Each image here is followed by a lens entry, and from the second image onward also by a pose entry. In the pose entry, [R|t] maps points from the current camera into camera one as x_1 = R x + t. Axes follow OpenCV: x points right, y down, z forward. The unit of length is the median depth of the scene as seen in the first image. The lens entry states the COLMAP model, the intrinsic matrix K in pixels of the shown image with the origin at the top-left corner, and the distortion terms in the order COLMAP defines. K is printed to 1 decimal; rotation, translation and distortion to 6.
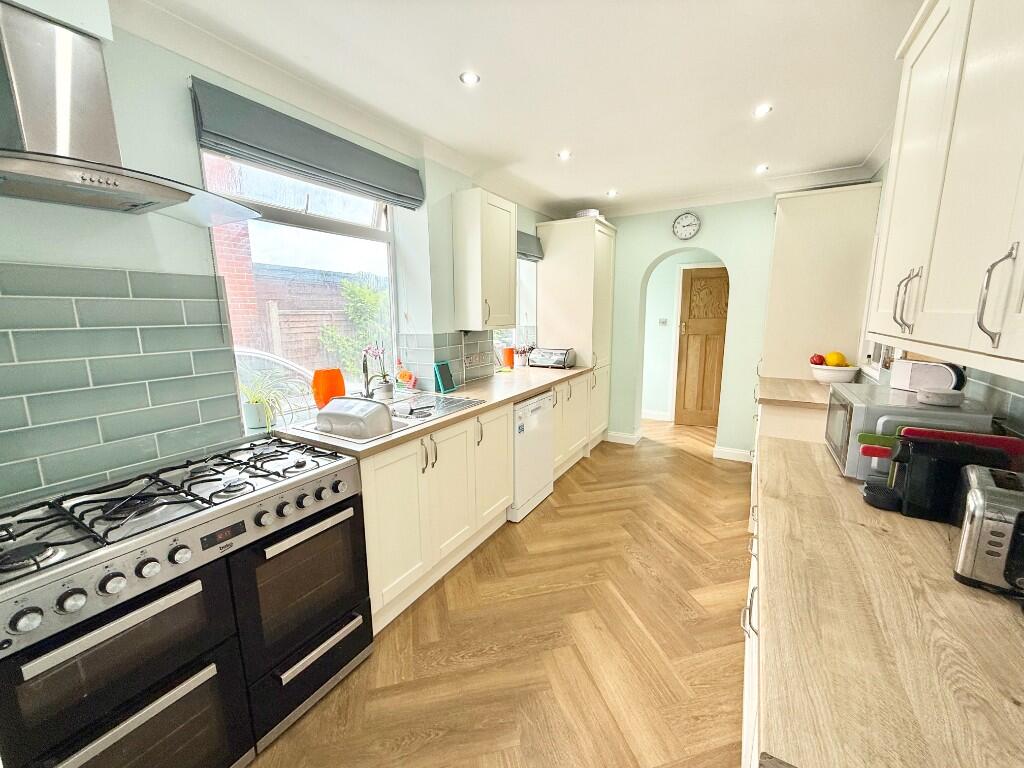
lens RADIAL K [[409.1, 0, 511.9], [0, 409.1, 382.6], [0, 0, 1]] dist [0.001539, 0.000131]
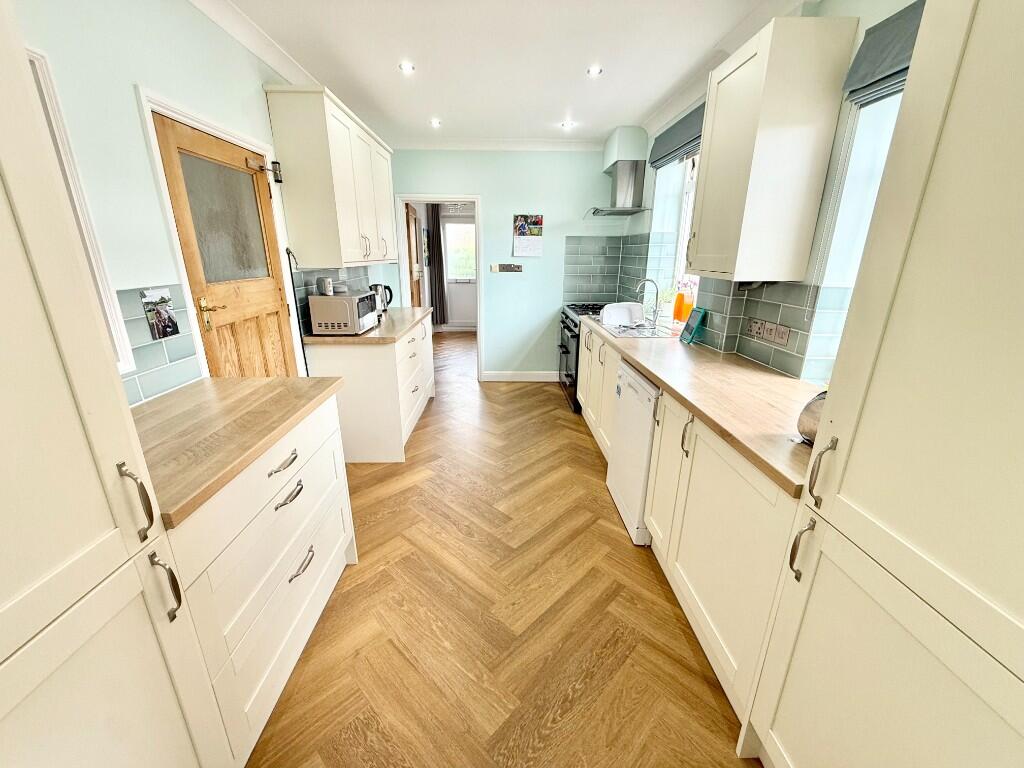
lens RADIAL K [[409.1, 0, 509.8], [0, 409.1, 383.0], [0, 0, 1]] dist [0.001539, 0.000131]
pose [[-0.851761, 0.162159, -0.498204, 0.697560], [-0.087444, 0.893561, 0.440343, -0.282420], [0.516582, 0.418632, -0.746921, 1.643553]]
